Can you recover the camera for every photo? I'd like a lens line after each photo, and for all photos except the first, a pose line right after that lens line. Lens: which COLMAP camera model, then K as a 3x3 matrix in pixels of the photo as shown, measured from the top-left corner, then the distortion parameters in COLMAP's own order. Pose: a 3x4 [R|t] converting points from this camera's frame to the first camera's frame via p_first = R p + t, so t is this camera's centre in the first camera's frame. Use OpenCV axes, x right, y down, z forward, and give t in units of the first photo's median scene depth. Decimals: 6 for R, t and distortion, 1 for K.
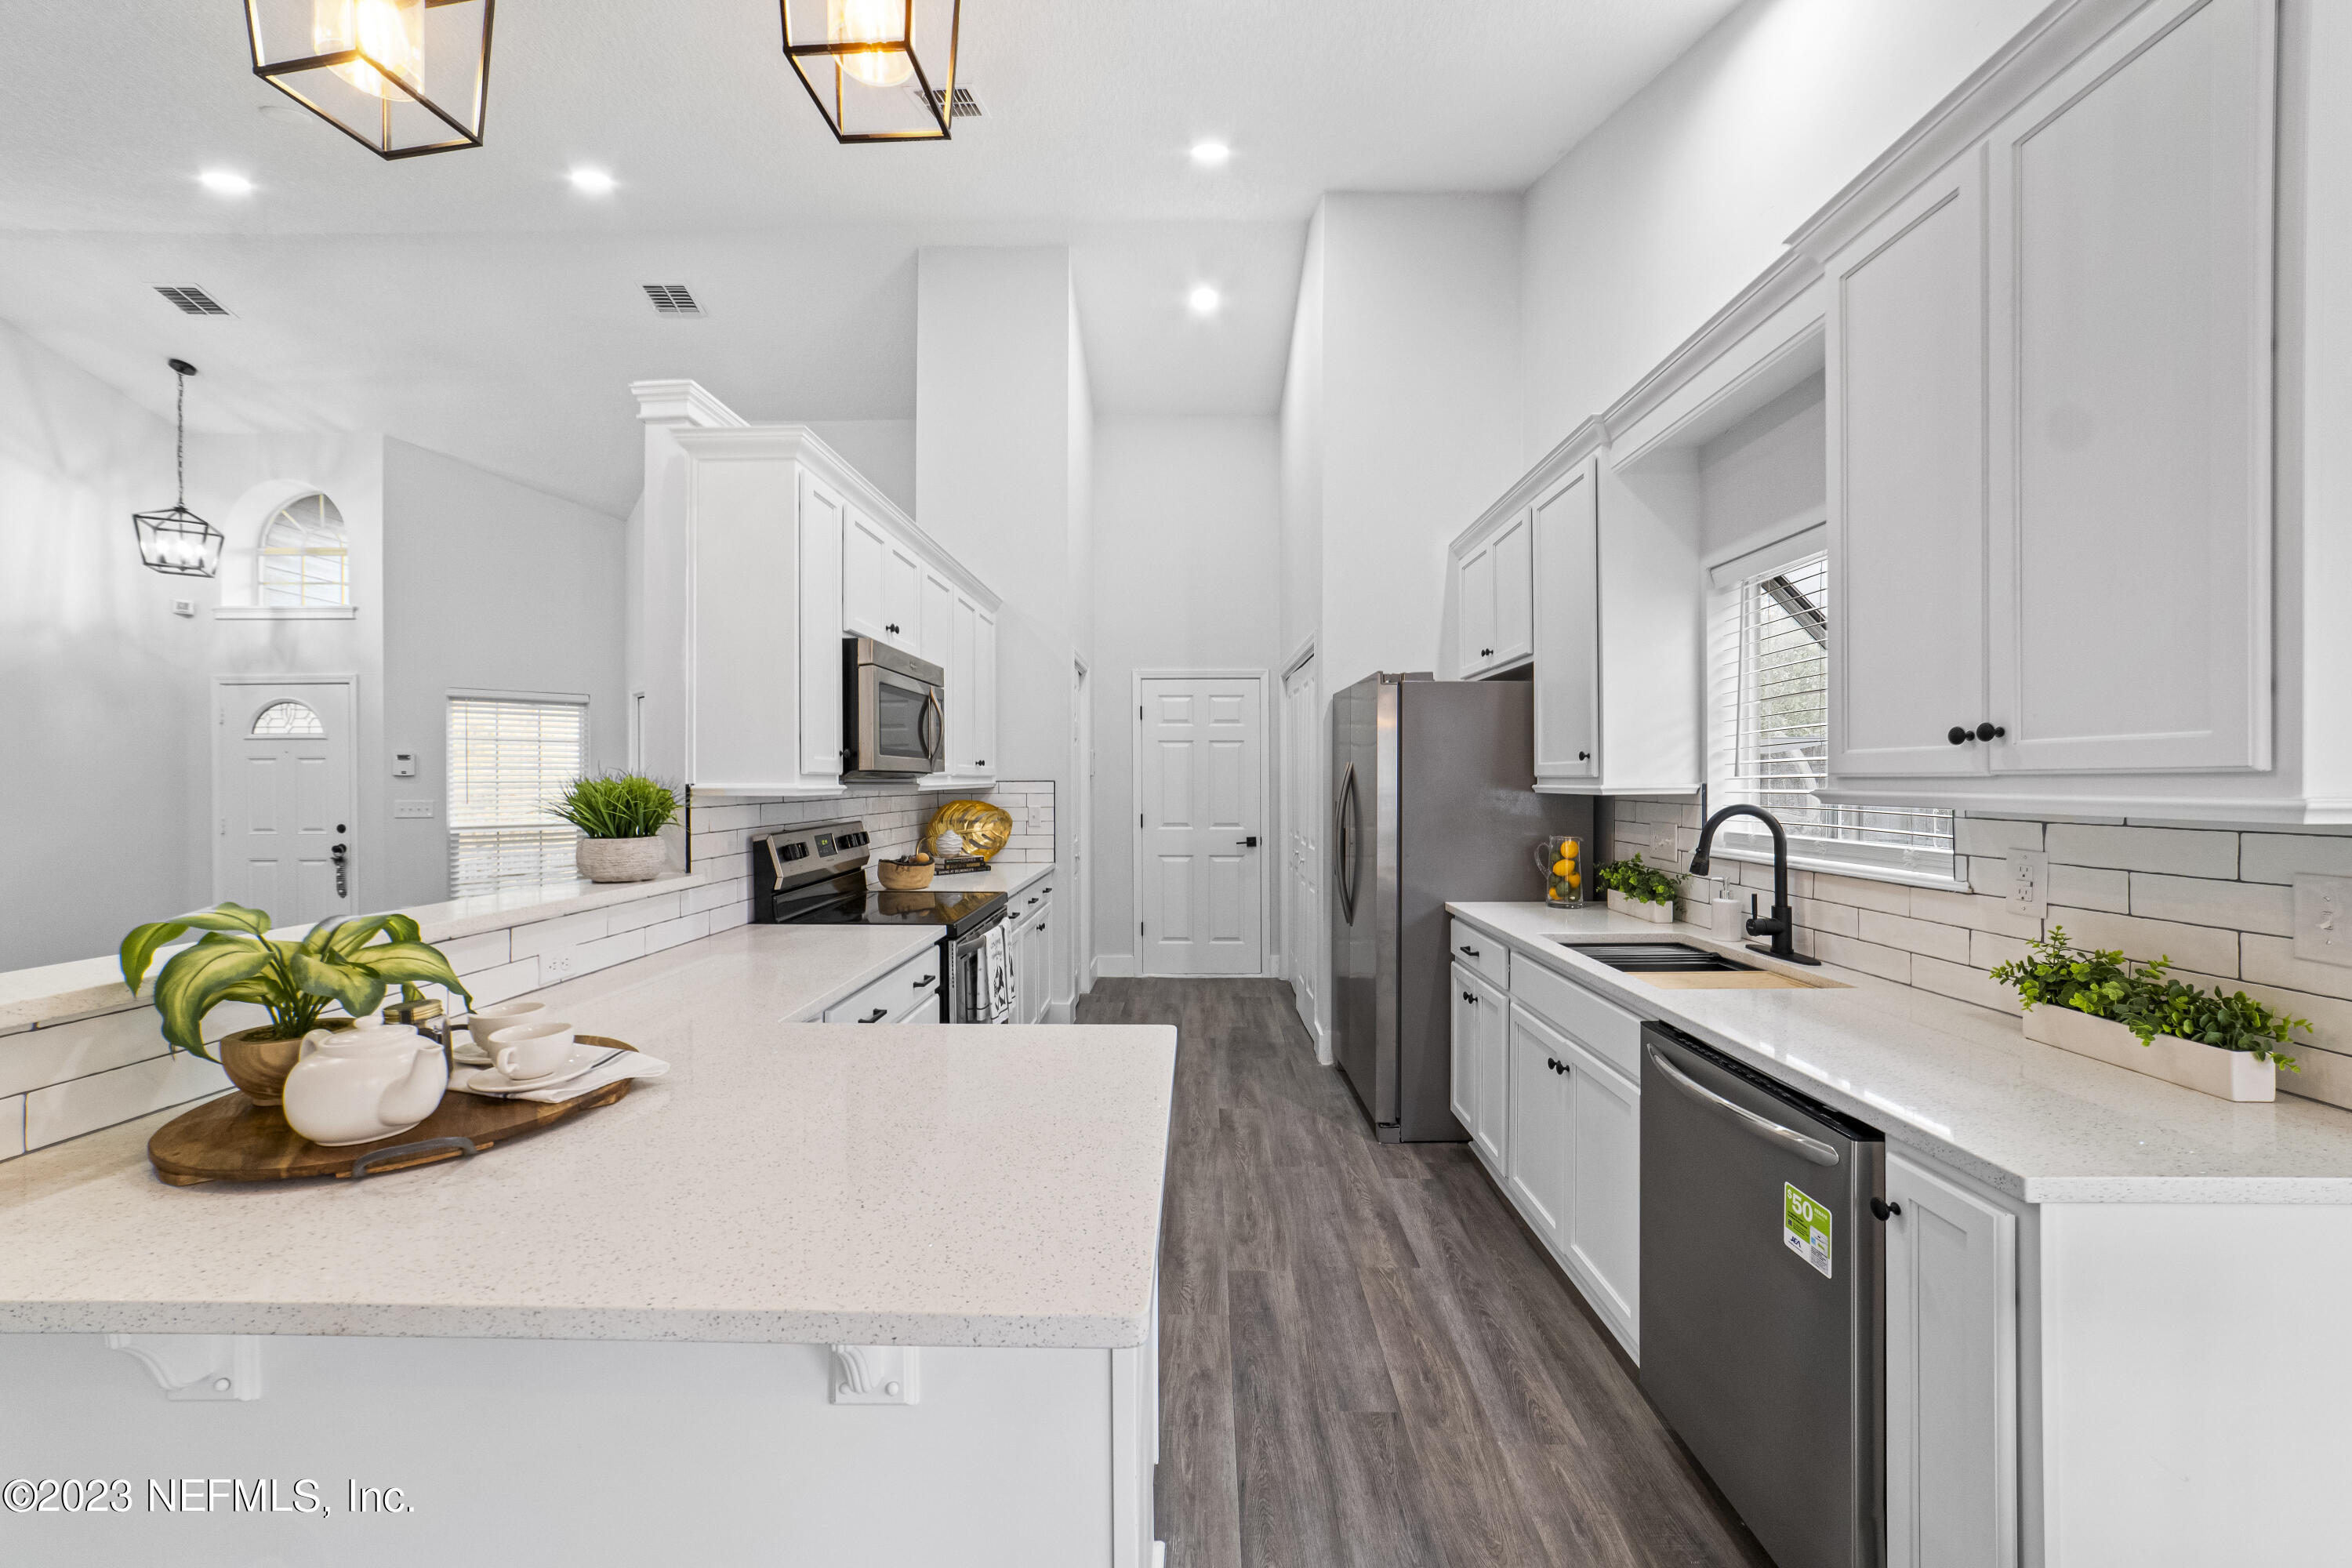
lens RADIAL K [[893.4, 0, 1176.0], [0, 893.4, 784.0], [0, 0, 1]] dist [-0.001094, 0.003550]
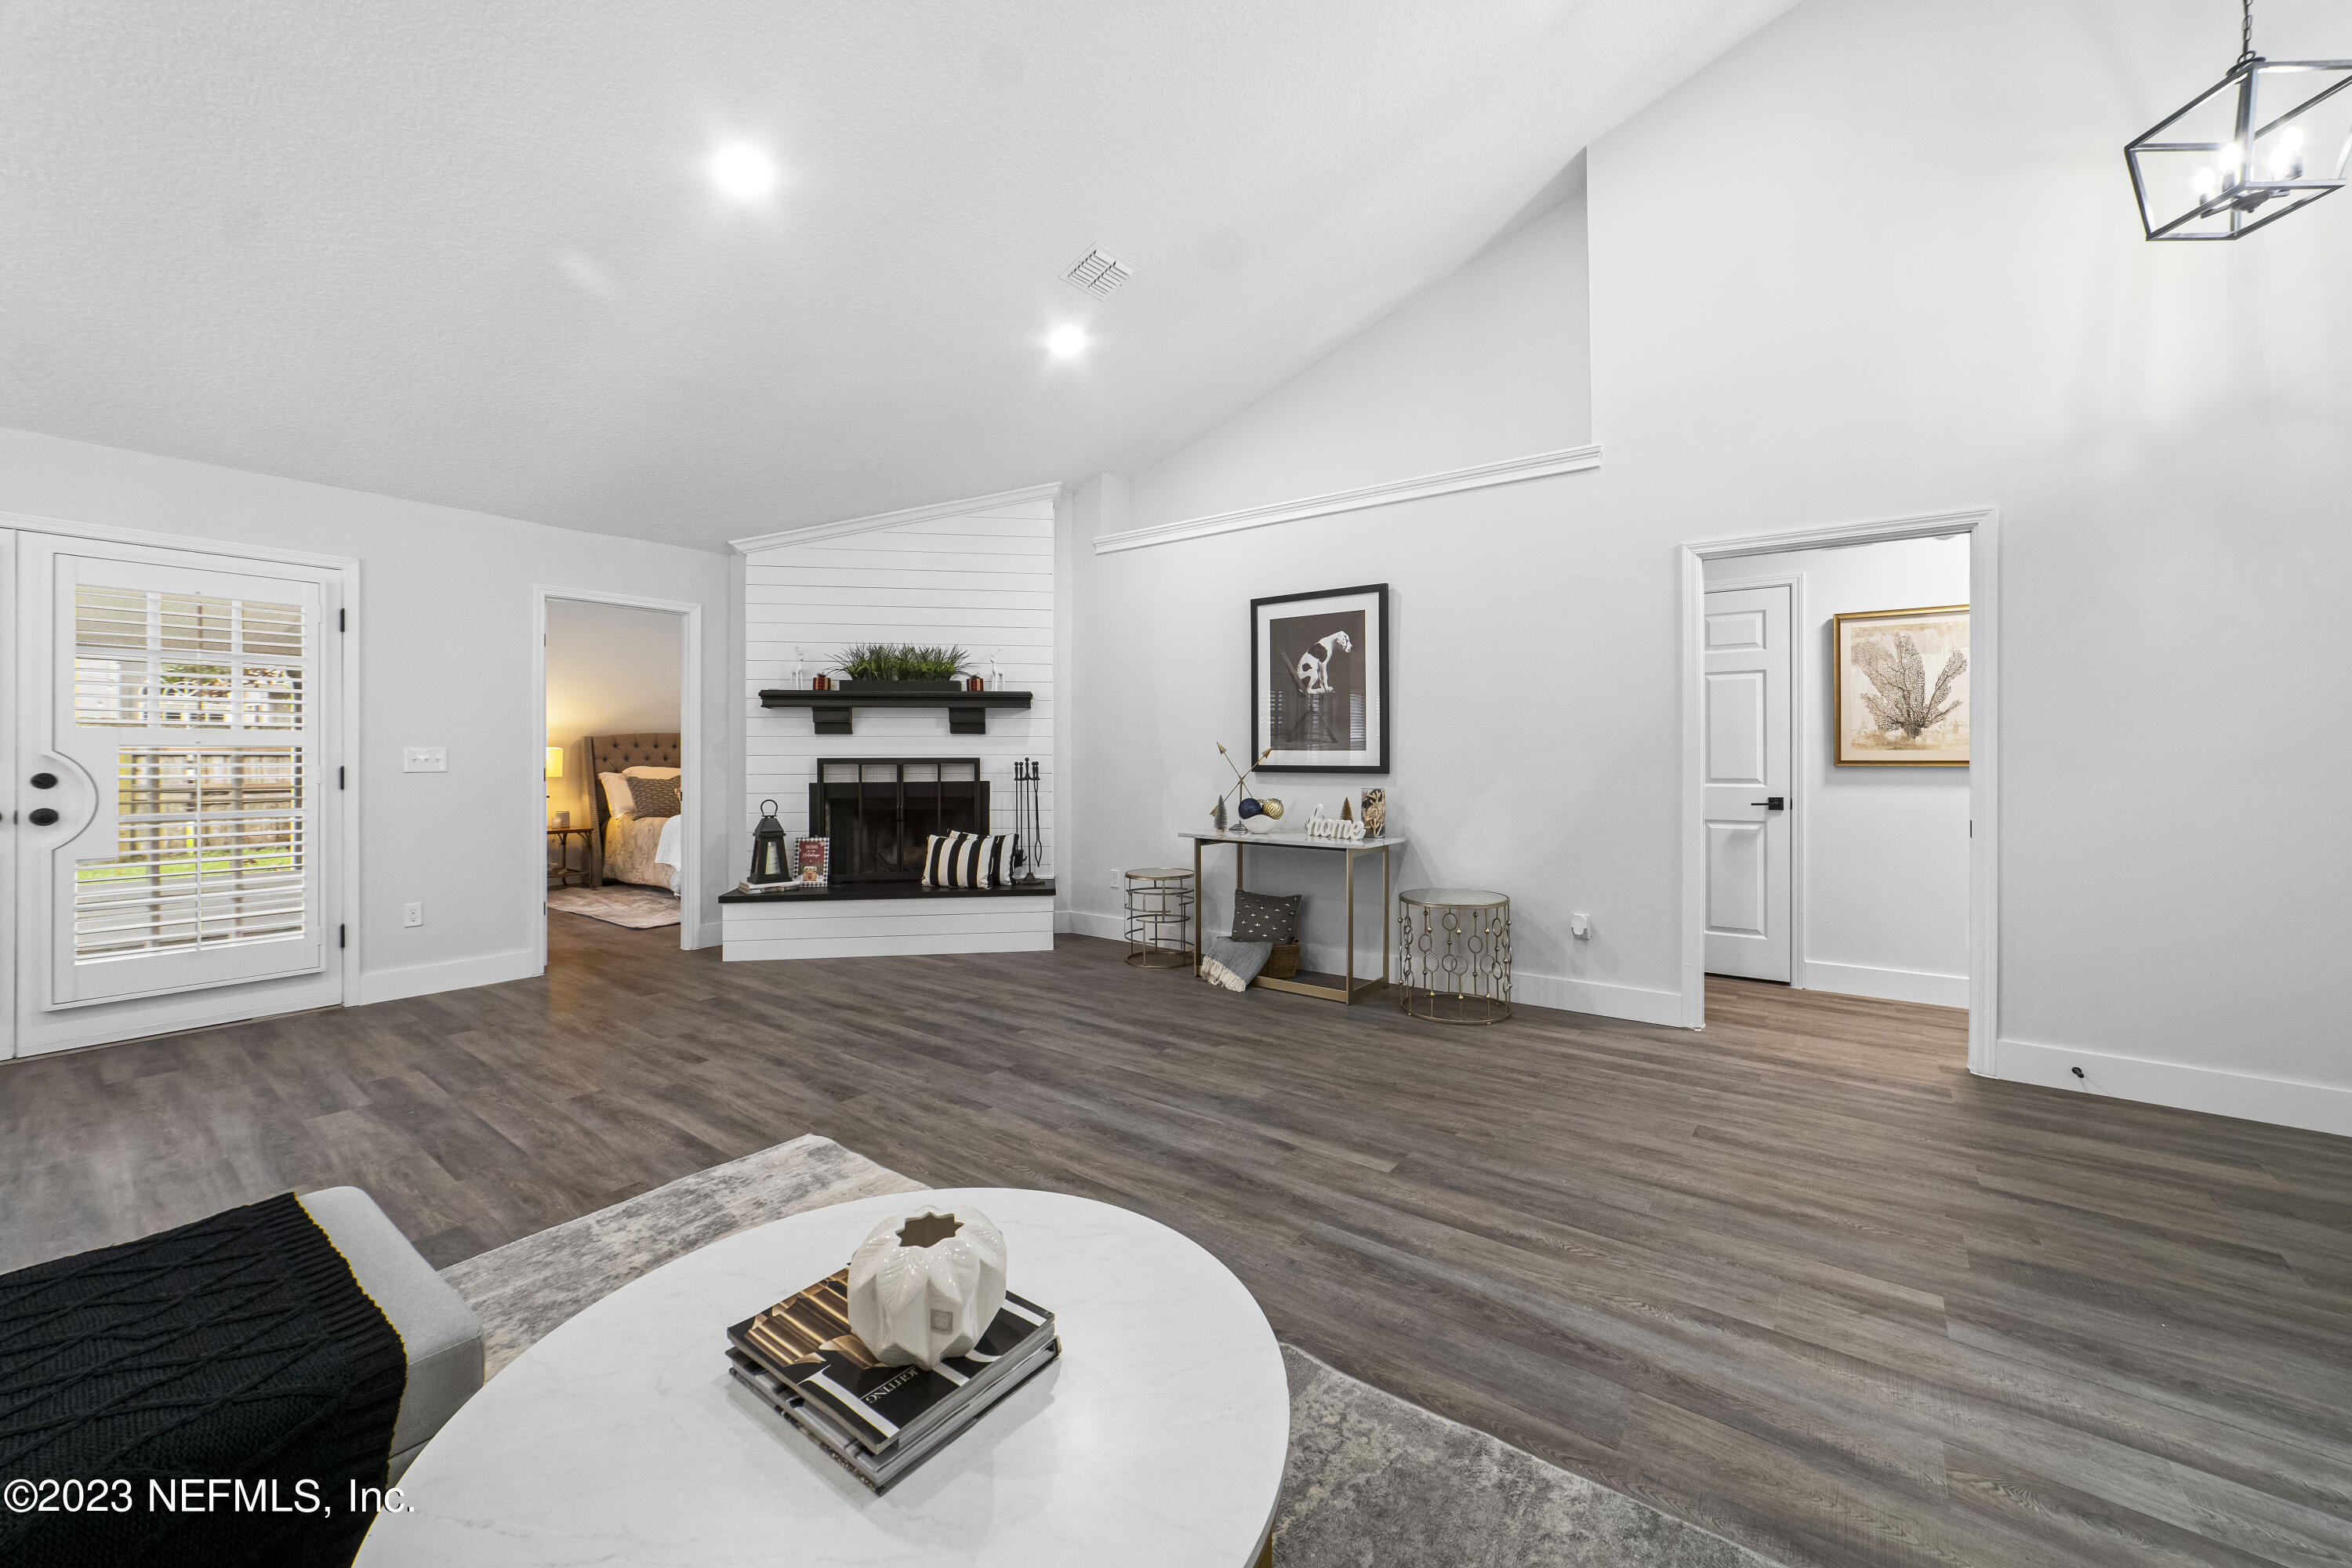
lens RADIAL K [[904.7, 0, 1186.8], [0, 904.7, 754.1], [0, 0, 1]] dist [-0.022617, 0.008912]
pose [[-0.571834, -0.001303, -0.820369, -0.418530], [-0.005053, 0.999985, 0.001933, 0.024356], [0.820354, 0.005251, -0.571832, 0.749135]]
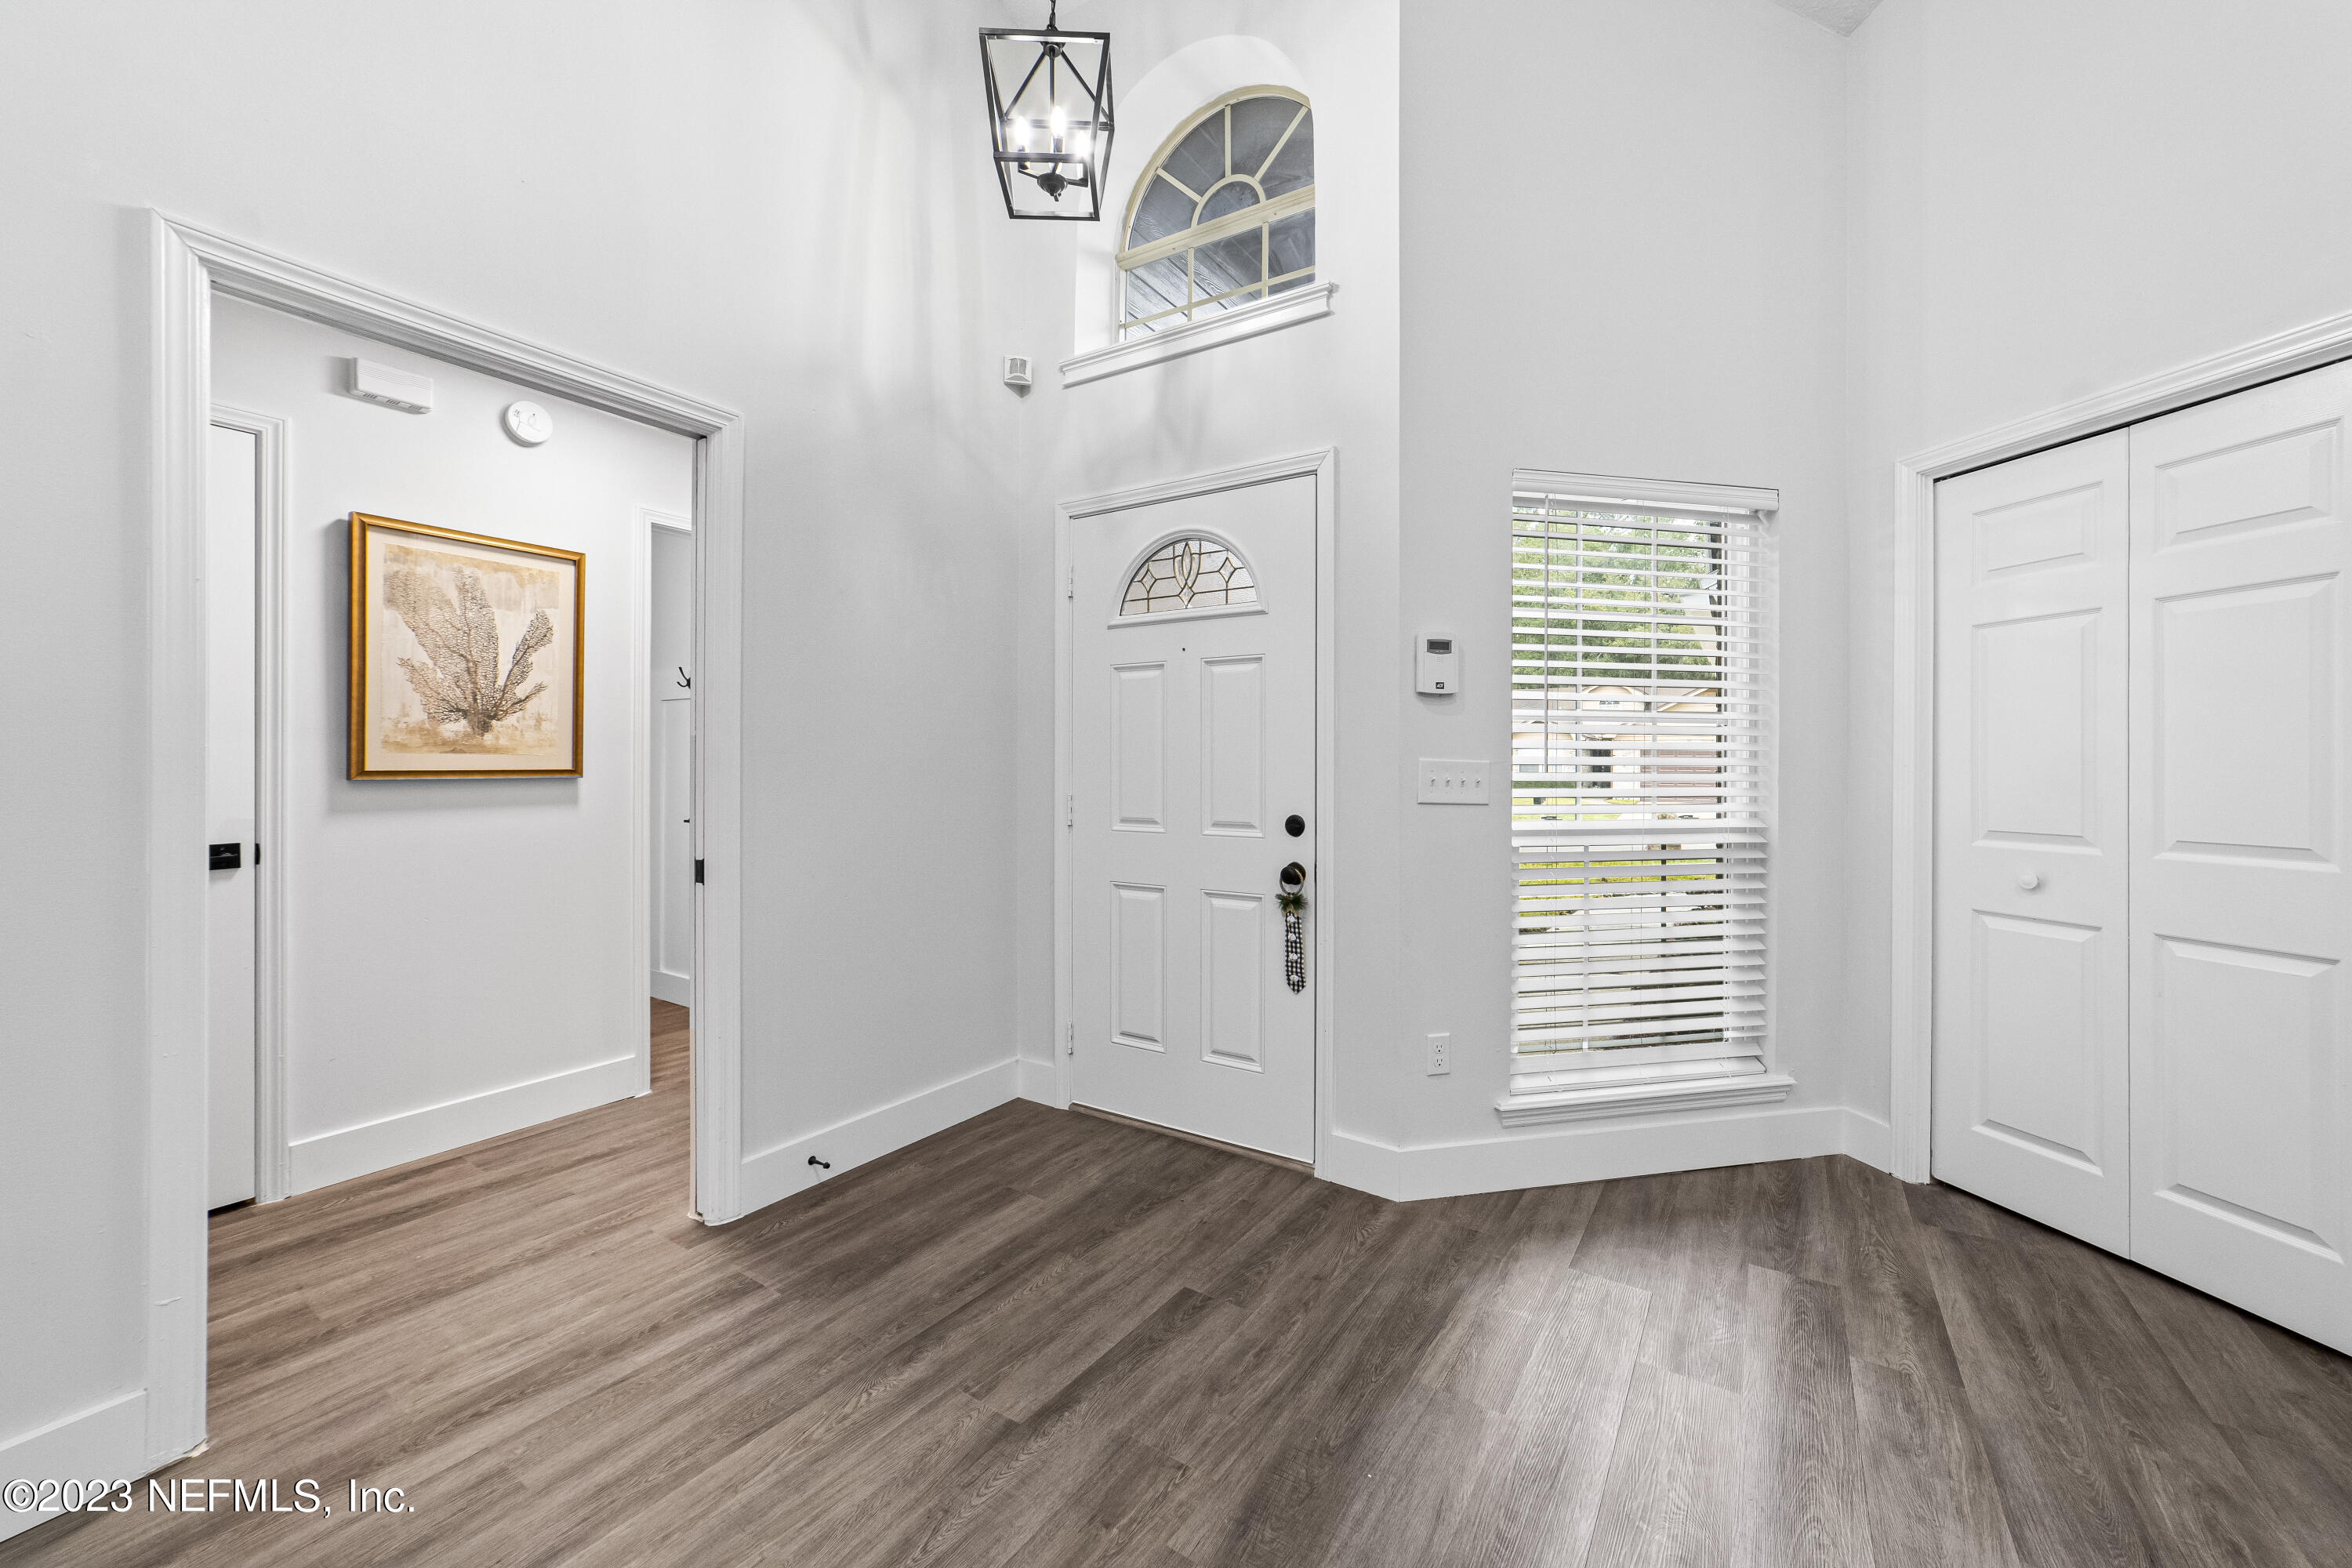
lens RADIAL K [[908.0, 0, 1187.3], [0, 908.0, 760.3], [0, 0, 1]] dist [-0.026427, 0.010189]
pose [[0.856047, 0.004841, -0.516876, -0.759762], [-0.009178, 0.999941, -0.005834, 0.022483], [0.516817, 0.009738, 0.856041, 0.616120]]
